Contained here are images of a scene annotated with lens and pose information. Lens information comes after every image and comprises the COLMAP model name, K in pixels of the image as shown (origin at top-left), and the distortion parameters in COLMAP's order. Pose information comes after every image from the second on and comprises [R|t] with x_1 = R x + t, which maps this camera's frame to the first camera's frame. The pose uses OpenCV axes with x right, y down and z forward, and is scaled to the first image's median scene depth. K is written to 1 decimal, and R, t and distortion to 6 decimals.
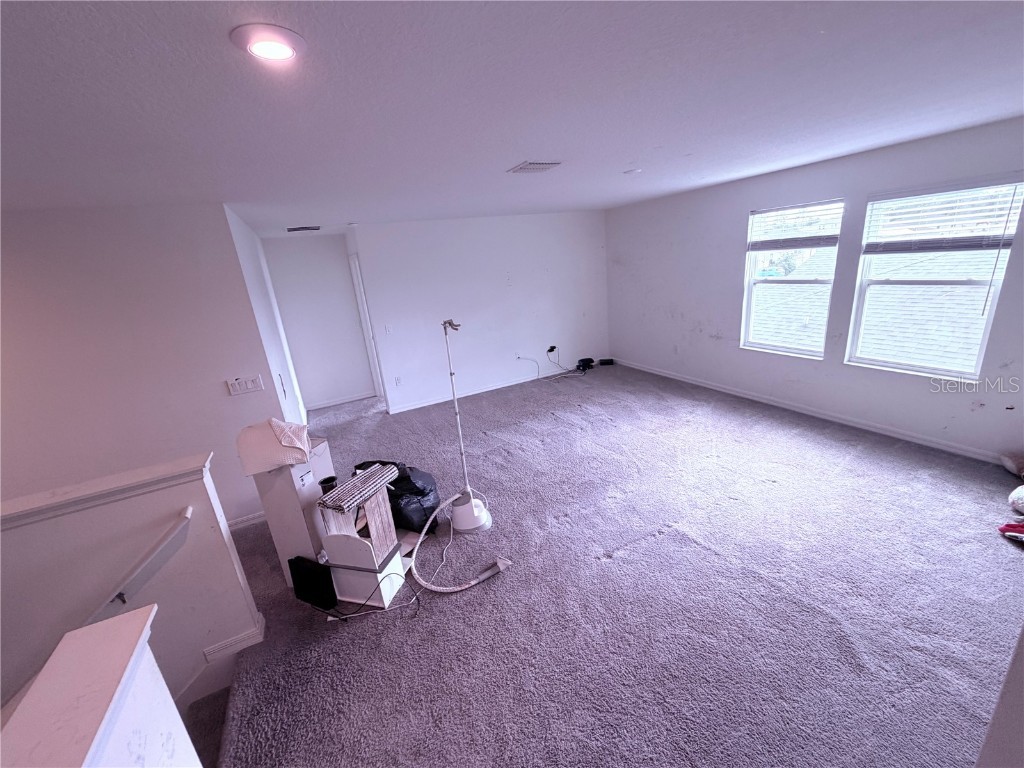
lens RADIAL K [[408.4, 0, 512.0], [0, 408.4, 384.0], [0, 0, 1]] dist [0.003020, 0.000168]
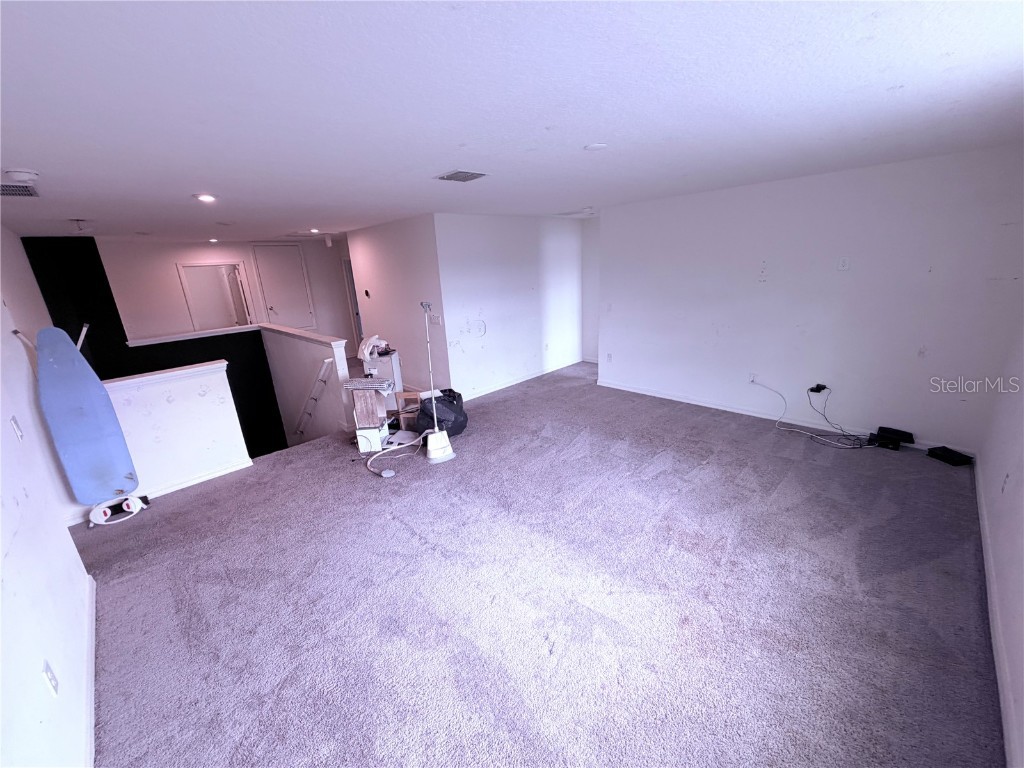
lens RADIAL K [[408.4, 0, 512.0], [0, 408.4, 384.0], [0, 0, 1]] dist [0.003020, 0.000168]
pose [[0.314638, 0.348994, -0.882727, 0.603454], [-0.258026, 0.926386, 0.274285, -0.171152], [0.913469, 0.141466, 0.381526, 0.387354]]
